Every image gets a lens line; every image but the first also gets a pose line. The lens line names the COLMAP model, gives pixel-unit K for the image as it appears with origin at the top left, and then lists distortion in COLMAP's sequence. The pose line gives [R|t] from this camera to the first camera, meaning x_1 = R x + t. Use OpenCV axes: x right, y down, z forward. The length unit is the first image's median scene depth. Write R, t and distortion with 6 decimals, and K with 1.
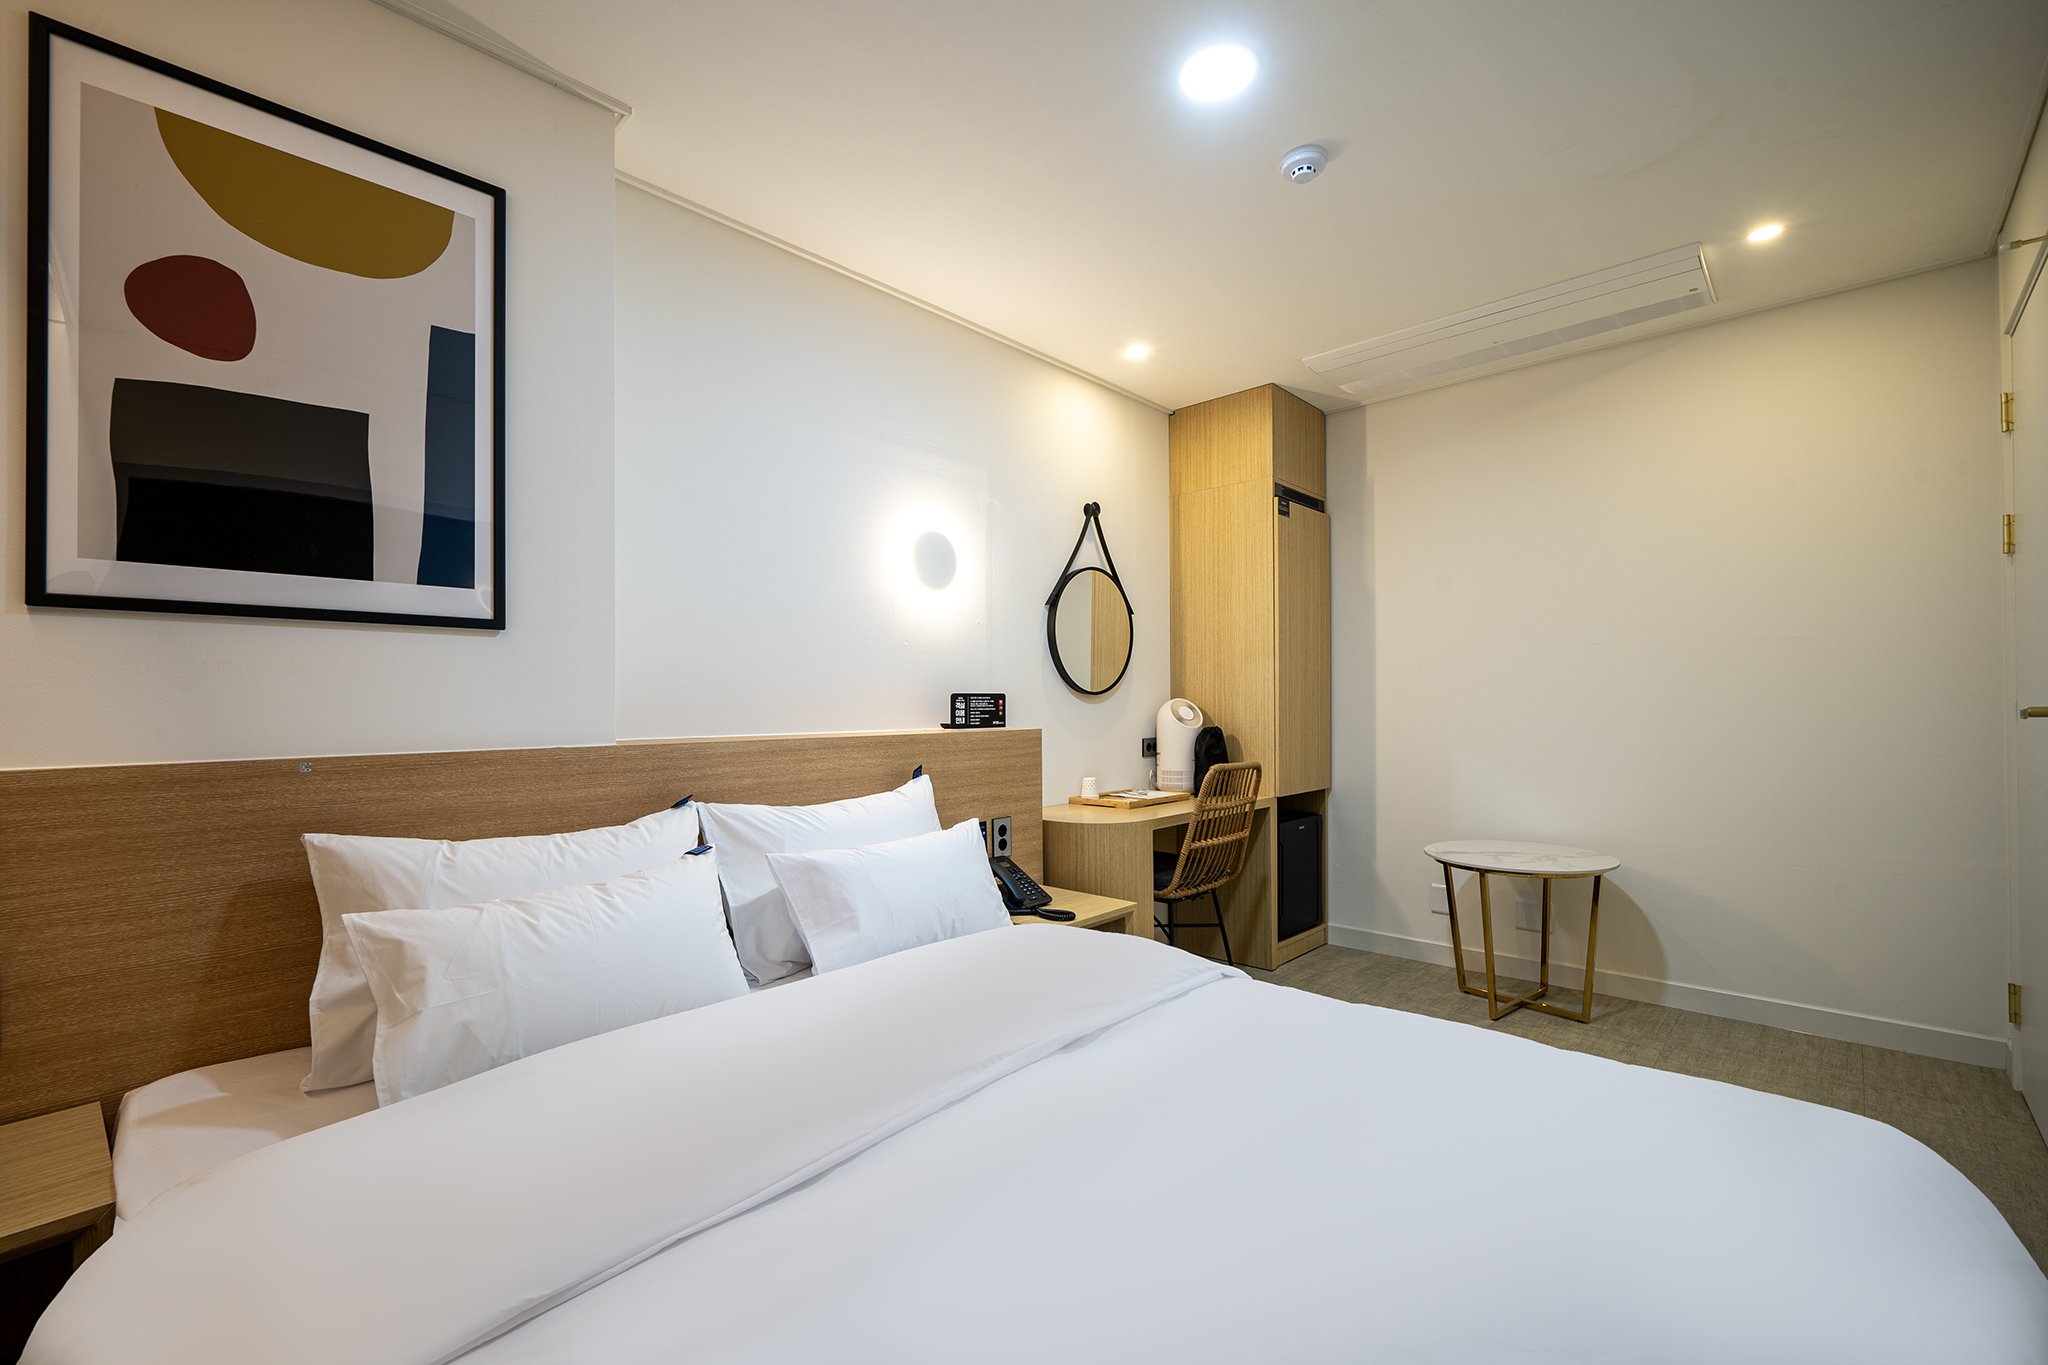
lens RADIAL K [[856.6, 0, 1024.0], [0, 856.6, 682.5], [0, 0, 1]] dist [0.001603, -0.000324]
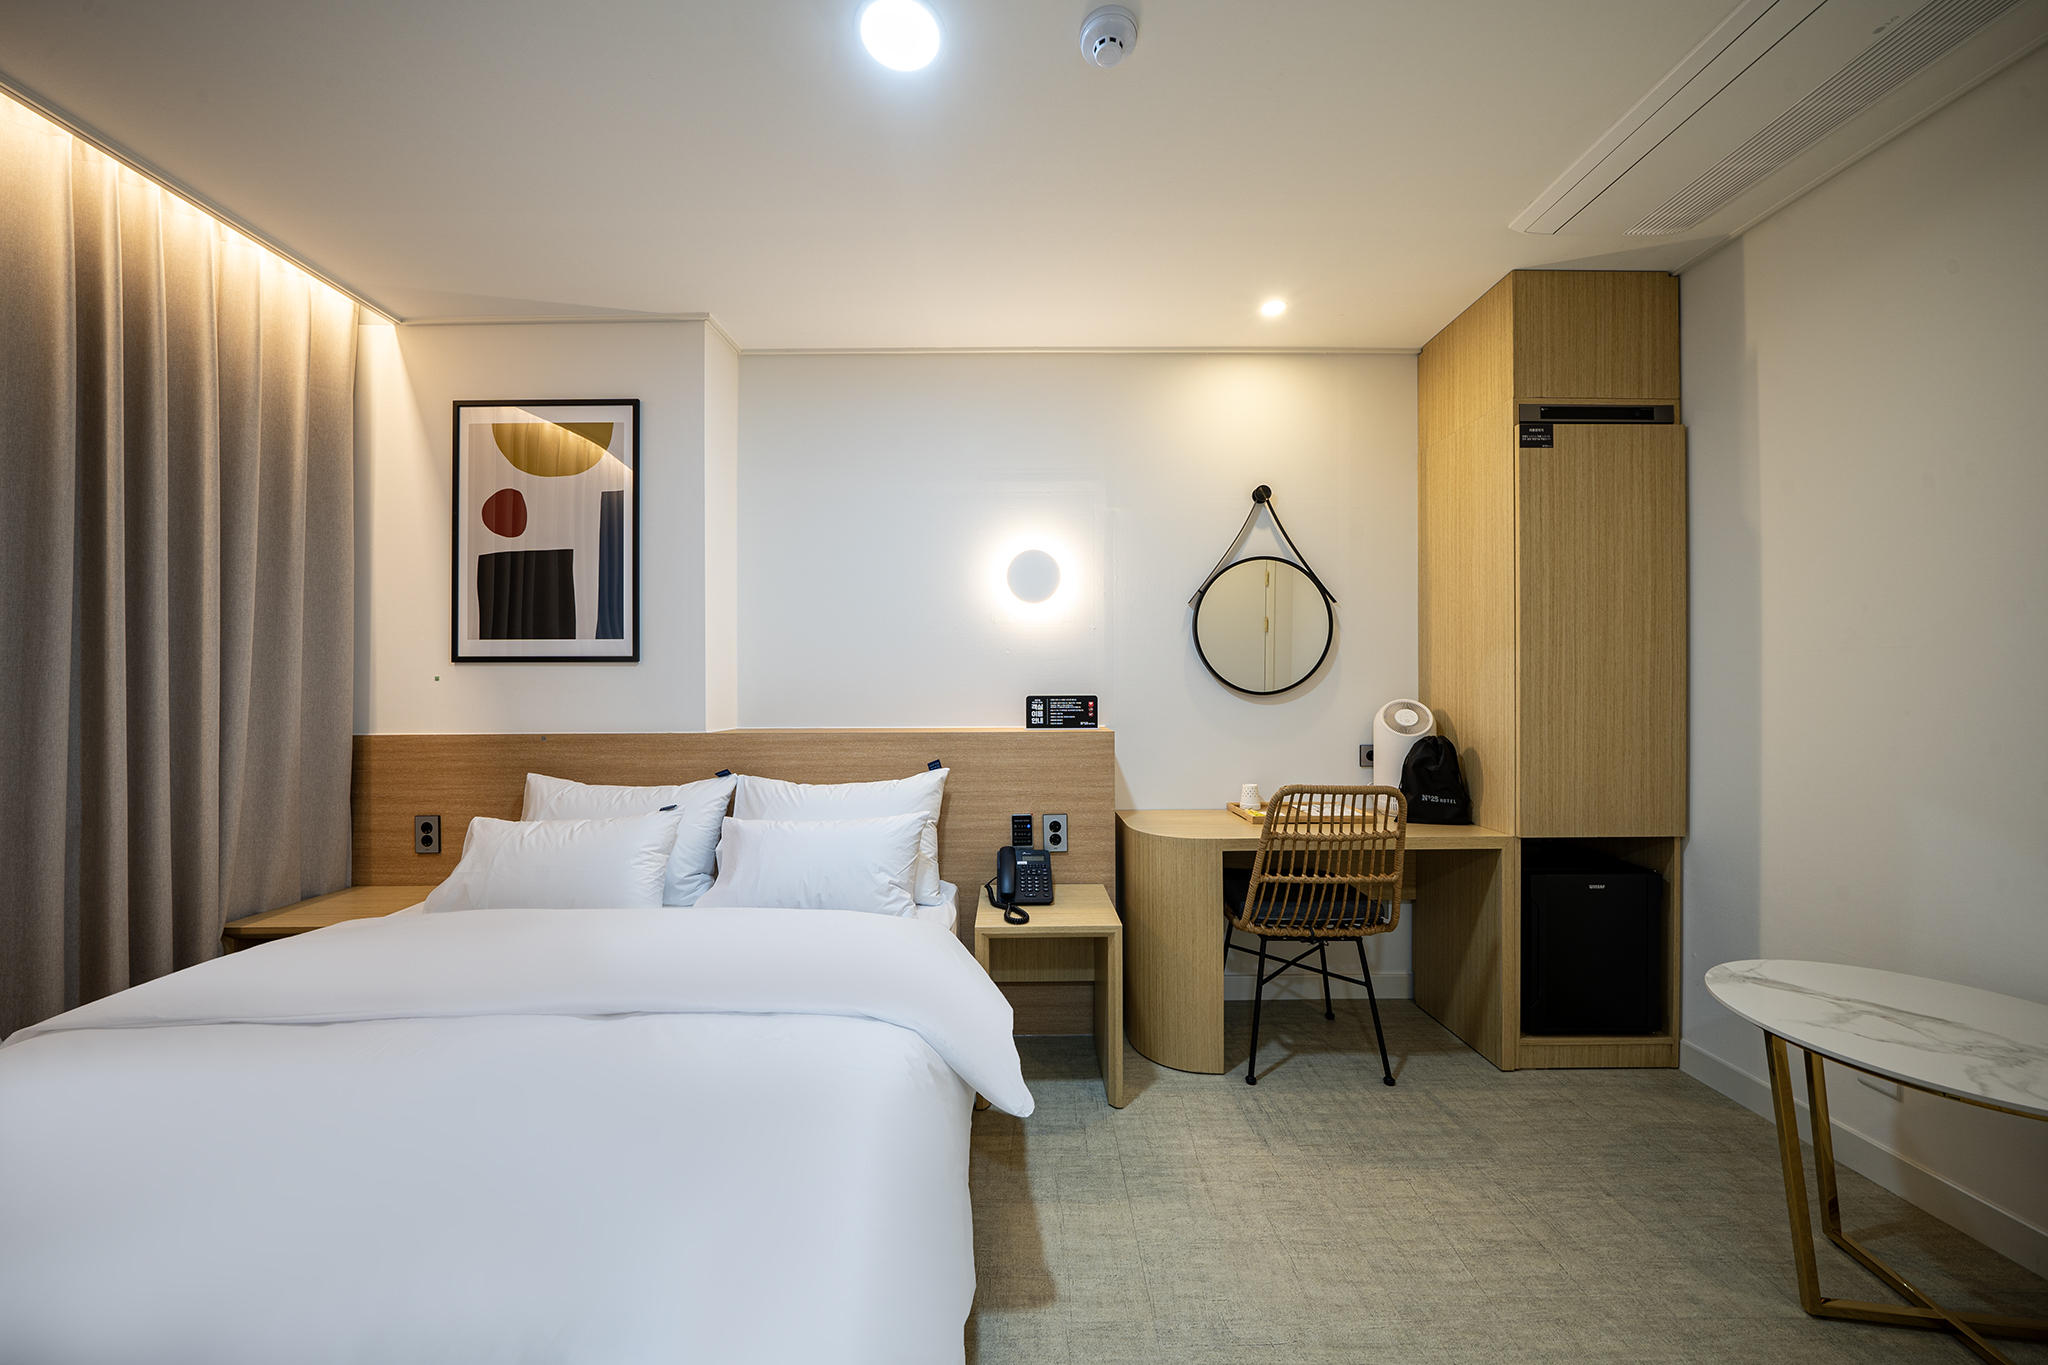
lens RADIAL K [[690.8, 0, 1024.0], [0, 690.8, 682.5], [0, 0, 1]] dist [-0.000916, 0.000025]
pose [[0.691241, -0.002041, -0.722621, 0.552878], [0.016275, 0.999786, 0.012744, -0.016116], [0.722441, -0.020570, 0.691127, 0.375021]]
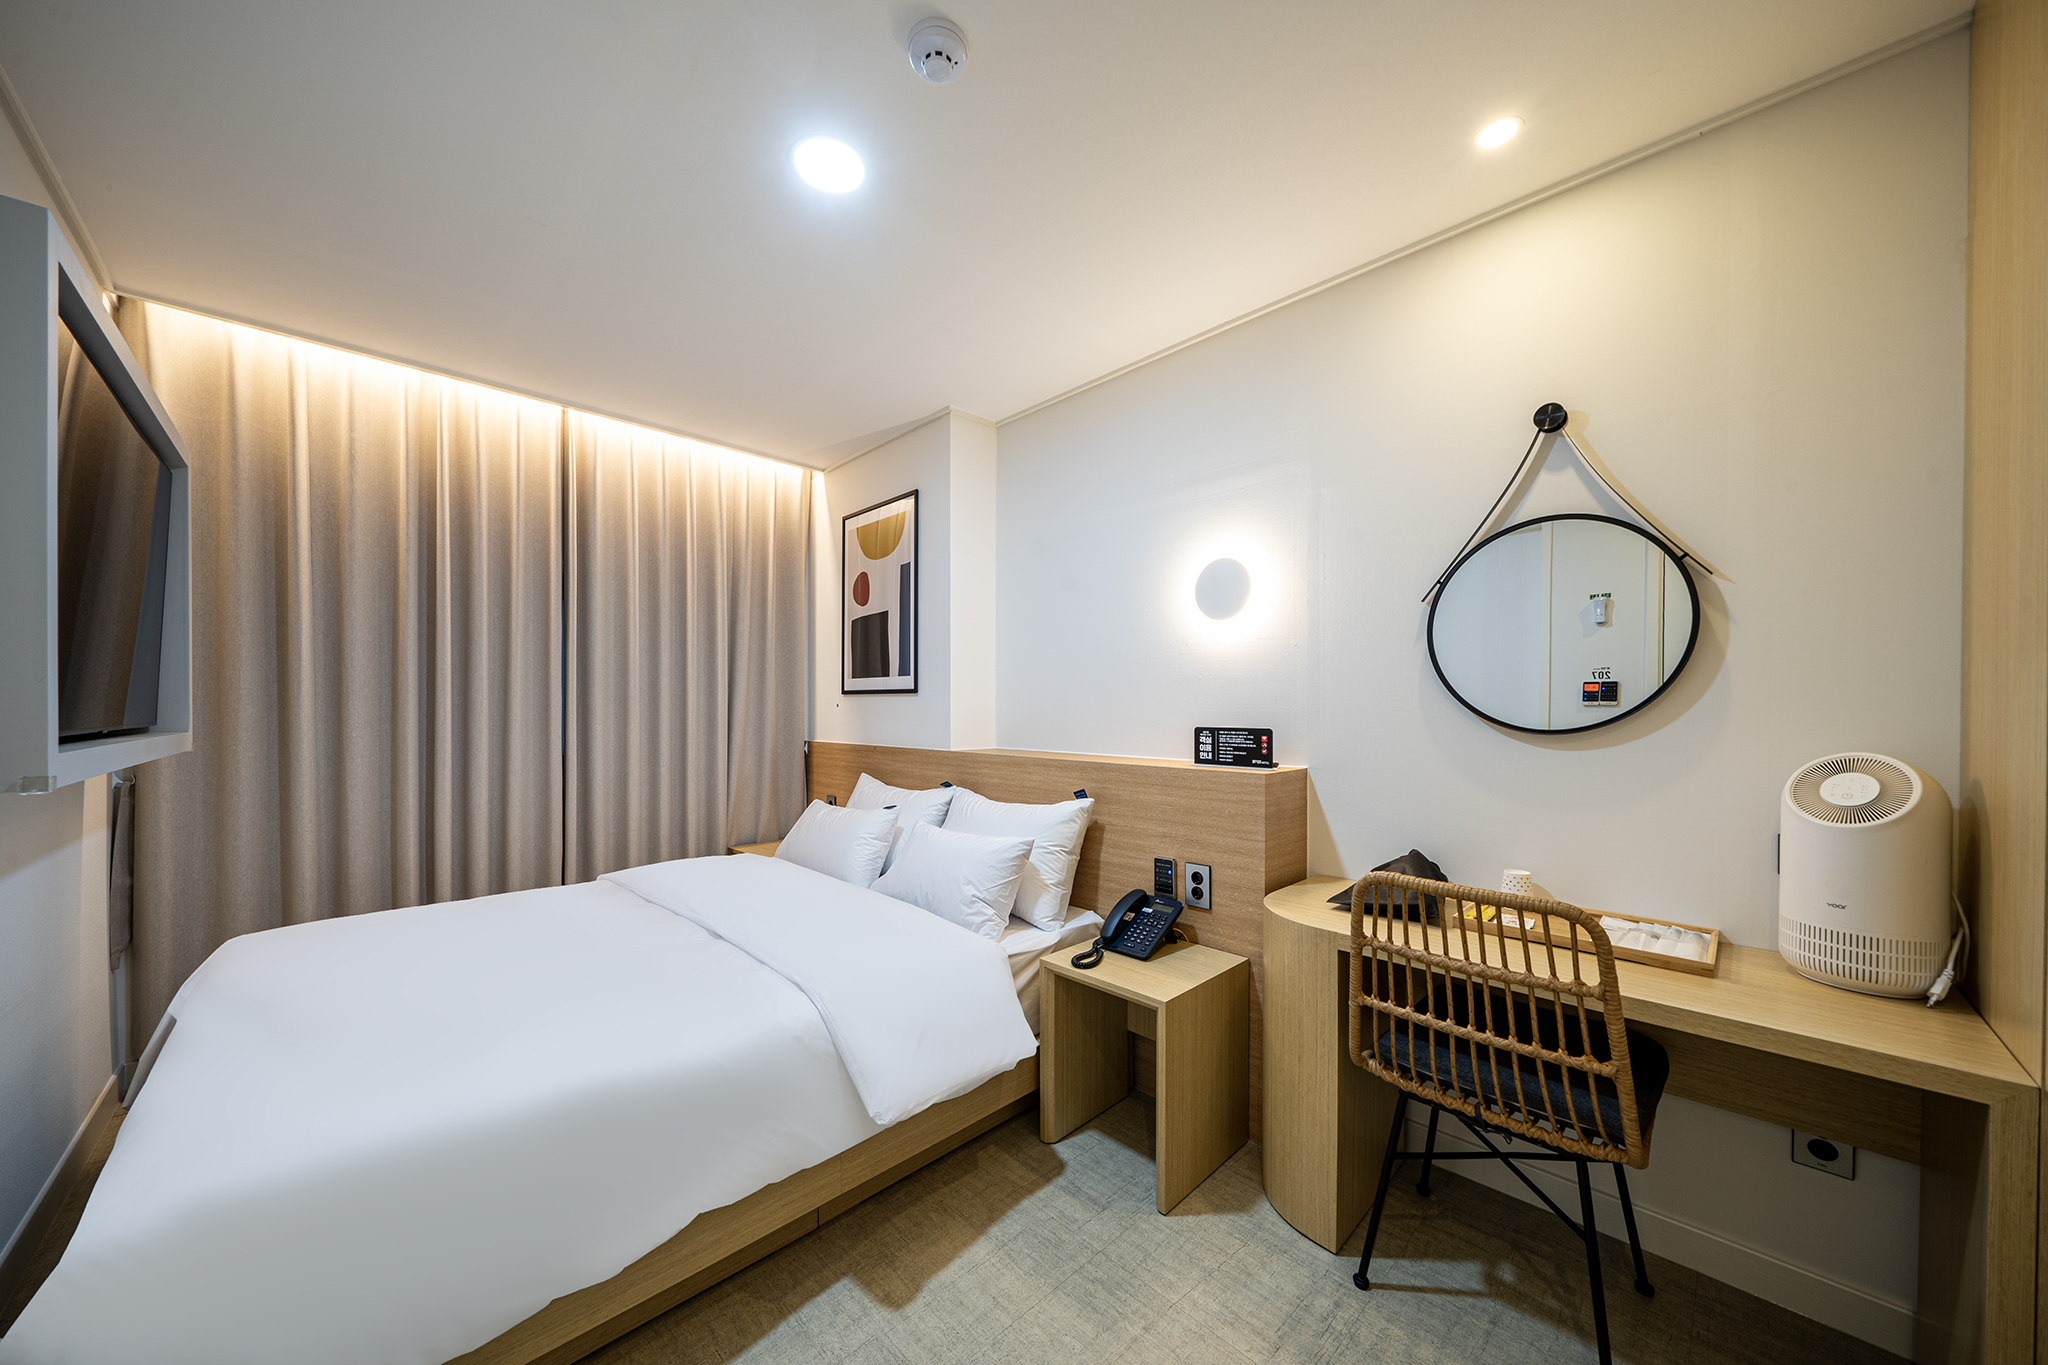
lens RADIAL K [[705.6, 0, 1027.1], [0, 705.6, 706.5], [0, 0, 1]] dist [-0.001912, -0.000130]
pose [[-0.034723, 0.006129, -0.999378, 0.722062], [0.021831, 0.999747, 0.005373, -0.019267], [0.999159, -0.021630, -0.034848, 0.826304]]
